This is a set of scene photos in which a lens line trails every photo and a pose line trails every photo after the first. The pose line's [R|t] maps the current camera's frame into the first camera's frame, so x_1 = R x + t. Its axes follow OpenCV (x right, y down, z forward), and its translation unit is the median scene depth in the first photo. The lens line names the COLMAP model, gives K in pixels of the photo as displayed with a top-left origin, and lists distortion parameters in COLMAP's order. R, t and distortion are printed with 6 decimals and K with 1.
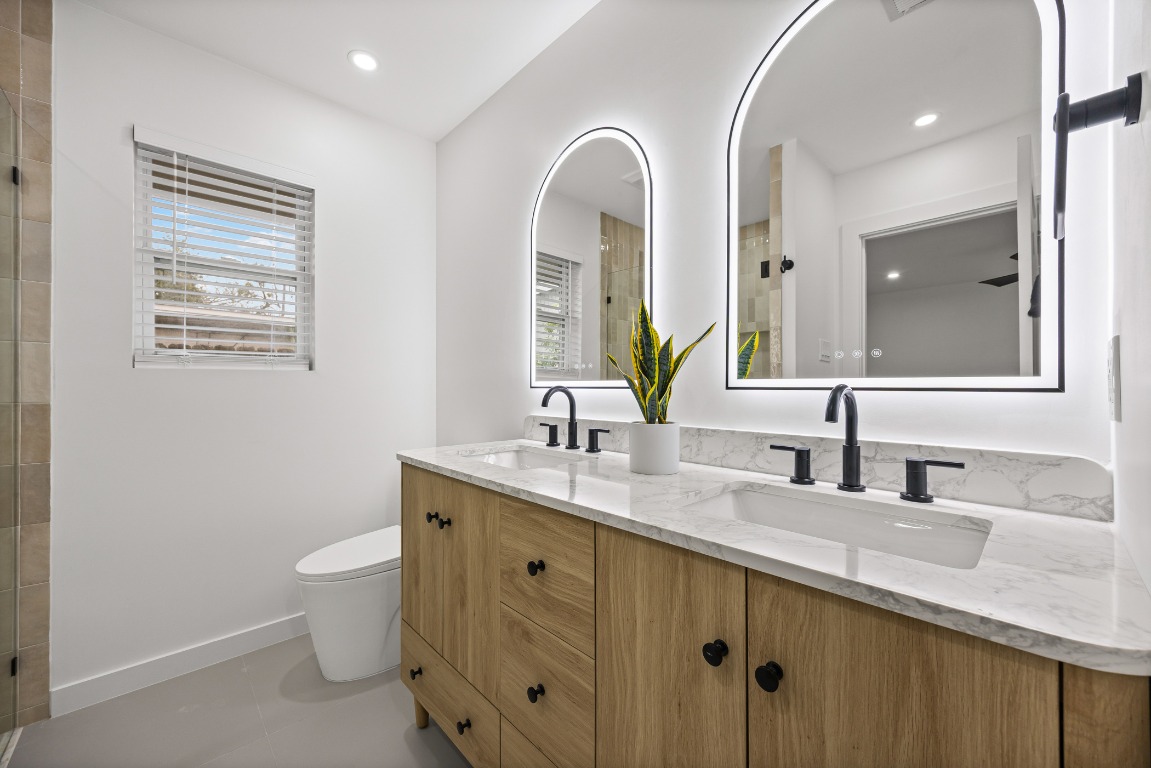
lens RADIAL K [[465.1, 0, 578.0], [0, 465.1, 387.0], [0, 0, 1]] dist [0.001382, 0.000401]
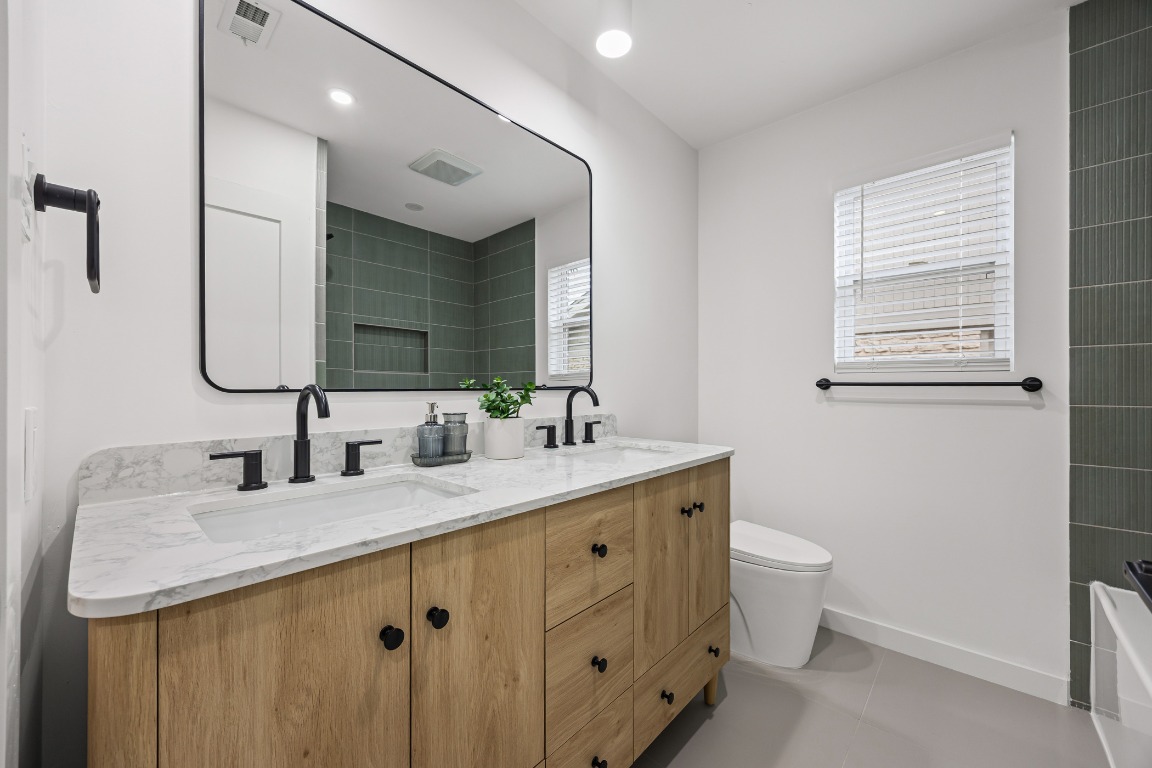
lens RADIAL K [[459.2, 0, 570.0], [0, 459.2, 391.6], [0, 0, 1]] dist [-0.001028, -0.000235]
pose [[-0.041096, -0.021333, 0.998927, -0.449396], [-0.003975, 0.999768, 0.021187, -0.004466], [-0.999147, -0.003100, -0.041171, 0.448742]]
